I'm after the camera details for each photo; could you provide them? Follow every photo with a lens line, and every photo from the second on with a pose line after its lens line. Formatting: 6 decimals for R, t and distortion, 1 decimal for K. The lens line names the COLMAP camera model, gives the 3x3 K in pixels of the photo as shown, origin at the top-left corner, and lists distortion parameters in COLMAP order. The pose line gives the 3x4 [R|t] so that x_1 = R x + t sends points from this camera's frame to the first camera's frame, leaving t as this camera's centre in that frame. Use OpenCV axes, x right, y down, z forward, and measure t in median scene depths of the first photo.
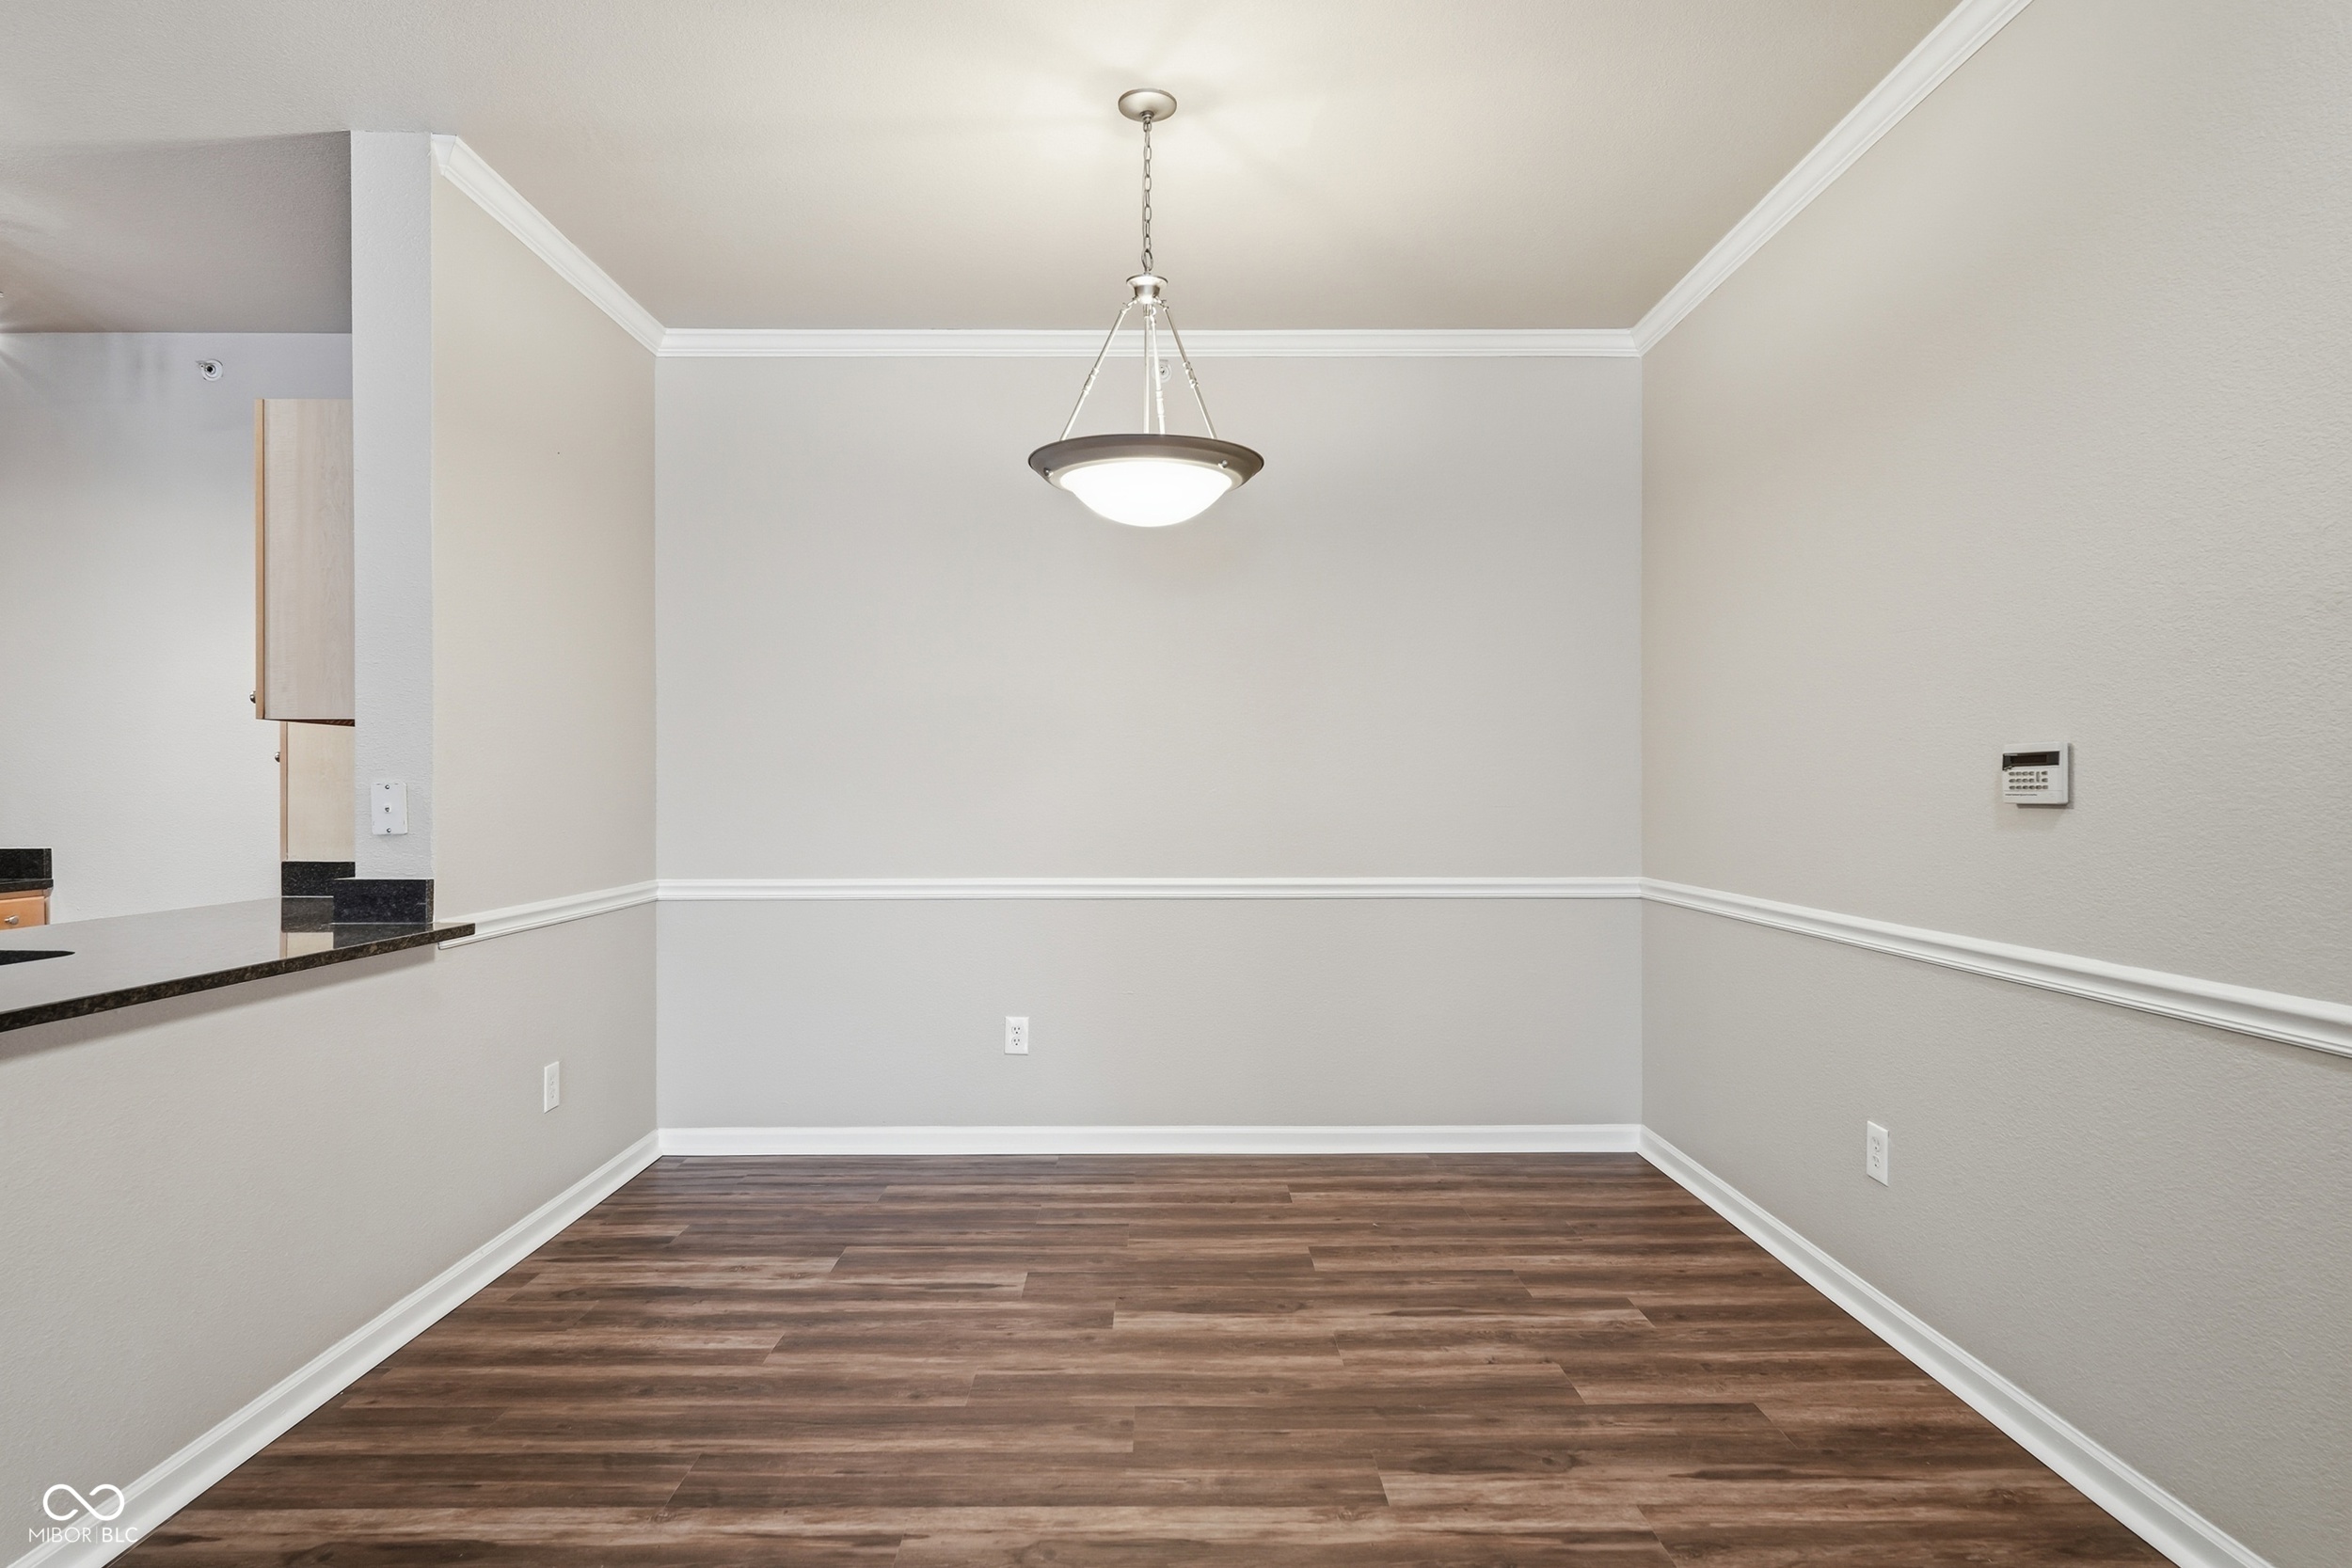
lens RADIAL K [[1288.4, 0, 1176.0], [0, 1288.4, 784.0], [0, 0, 1]] dist [-0.018970, 0.017710]
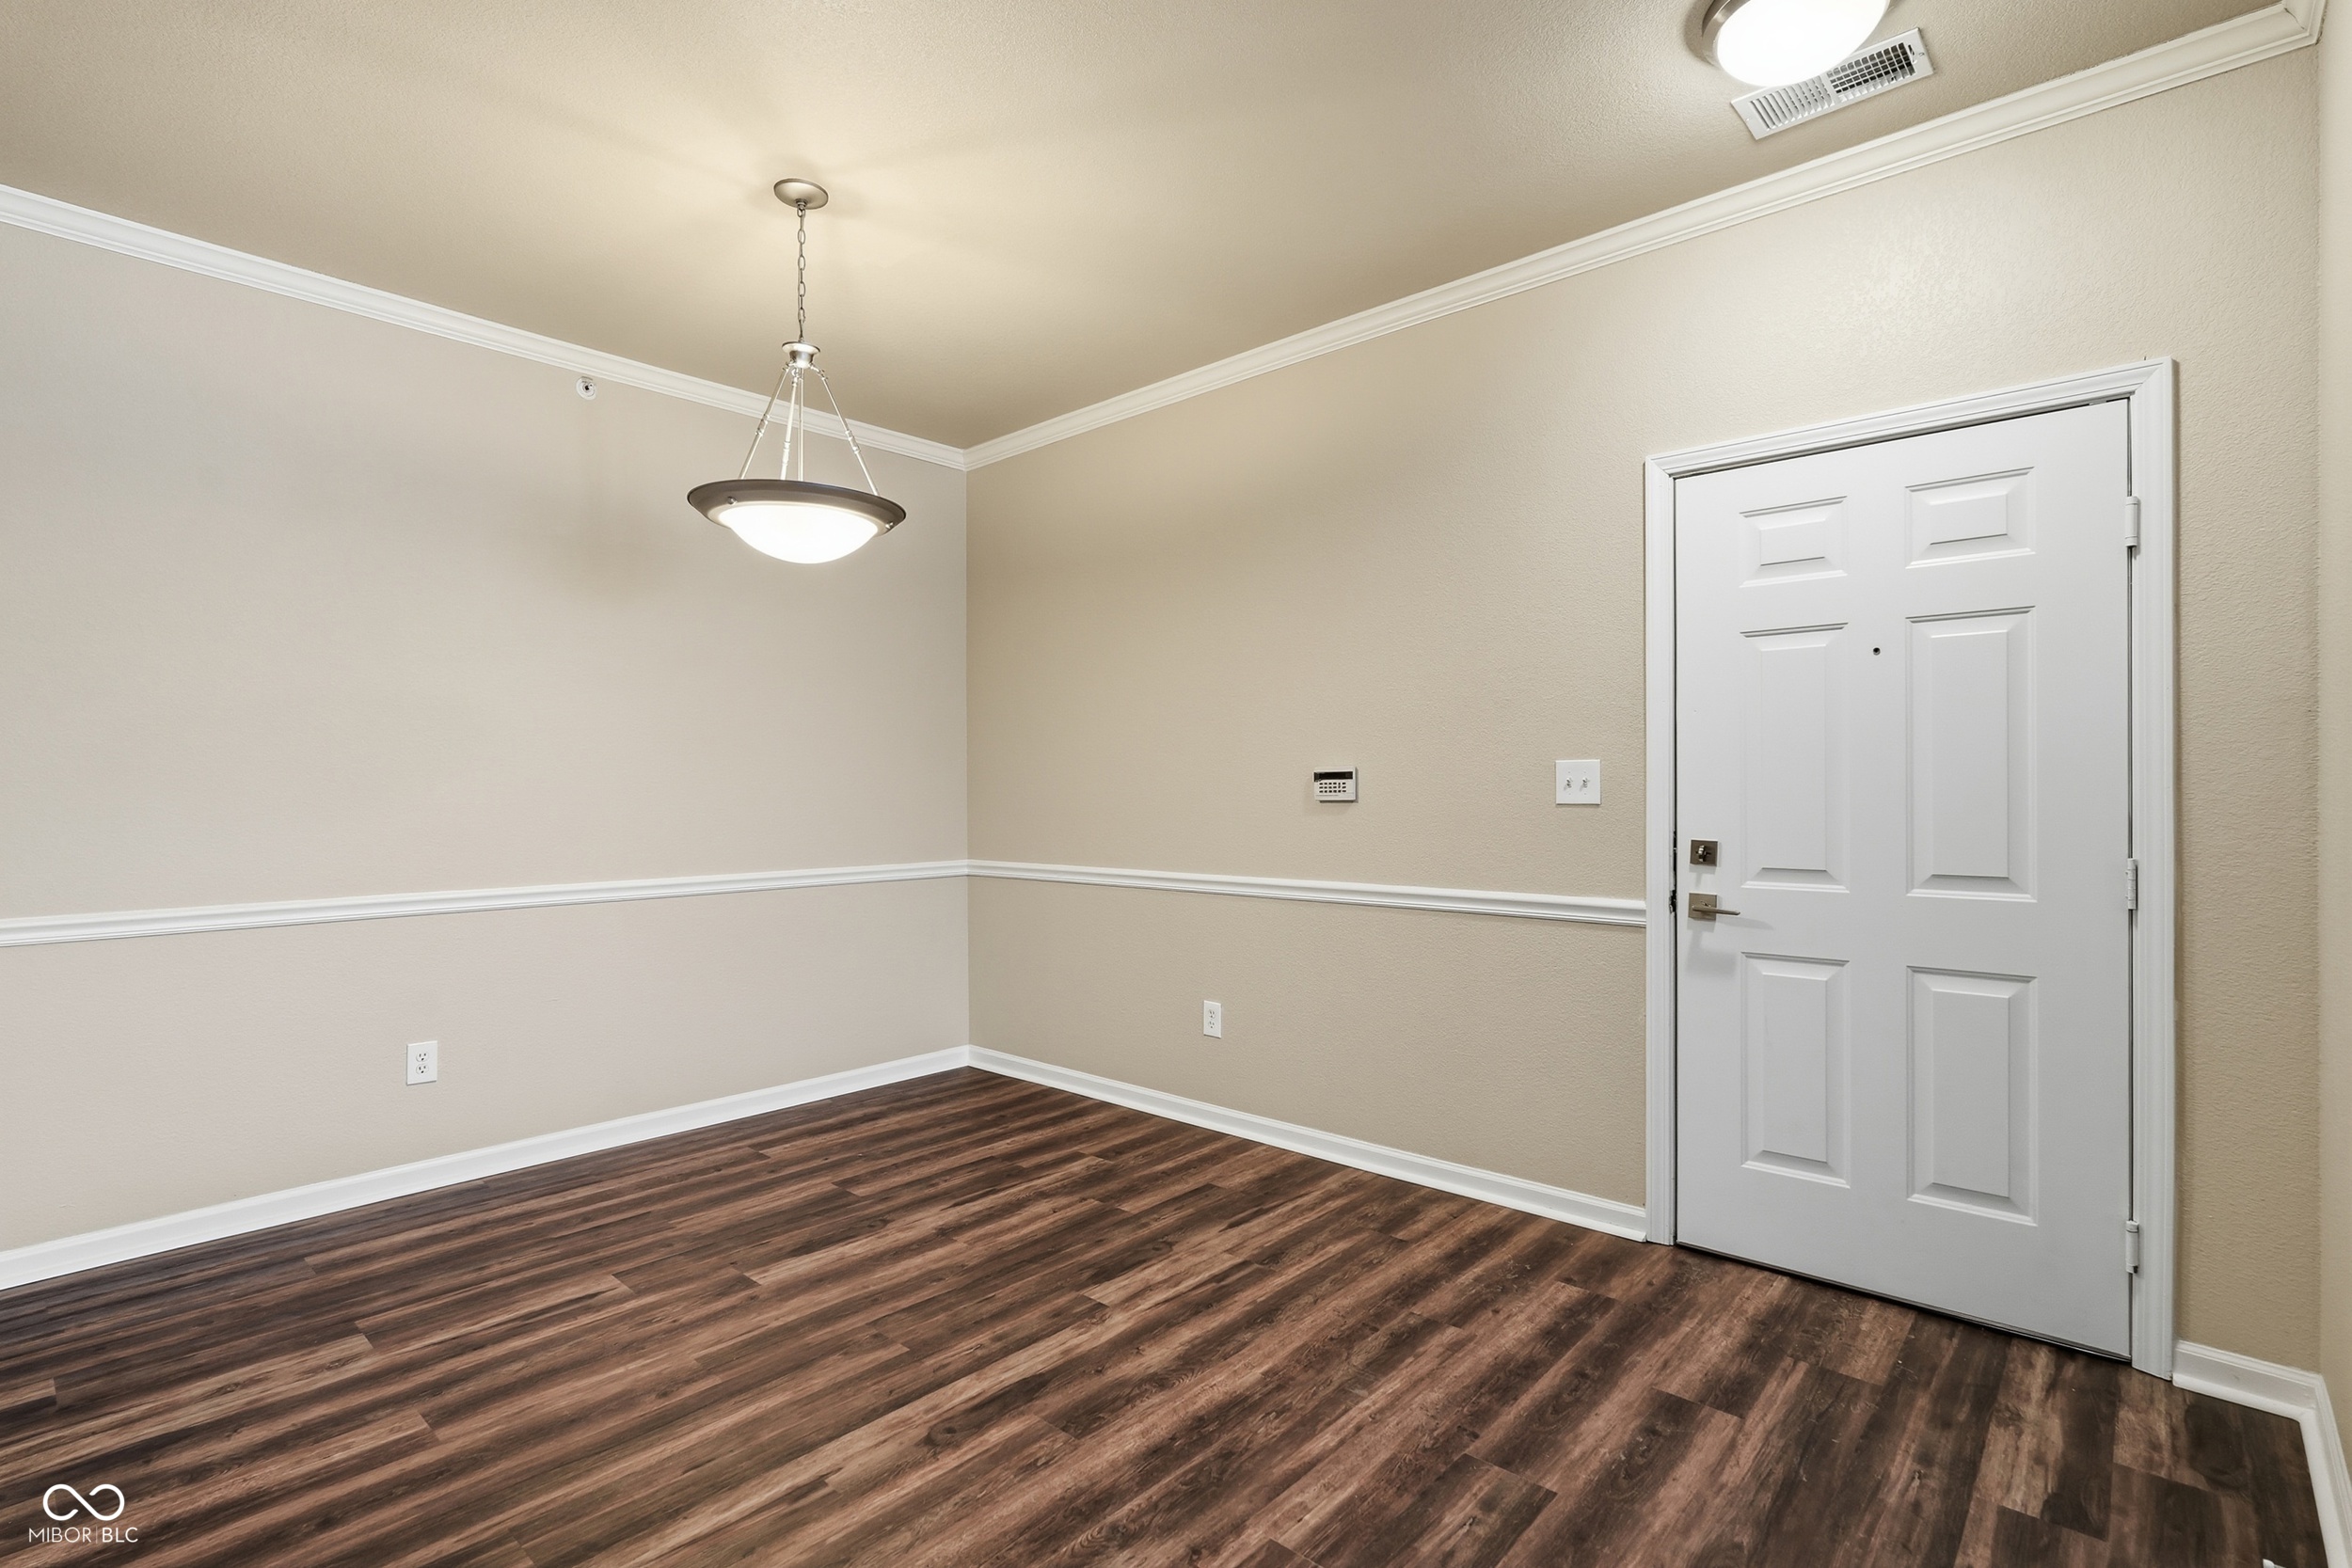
lens RADIAL K [[1099.2, 0, 1170.7], [0, 1099.2, 781.5], [0, 0, 1]] dist [-0.013273, 0.006947]
pose [[0.678975, 0.004185, 0.734149, -0.489964], [0.001577, 0.999973, -0.007158, -0.000441], [-0.734160, 0.006018, 0.678950, 0.100487]]
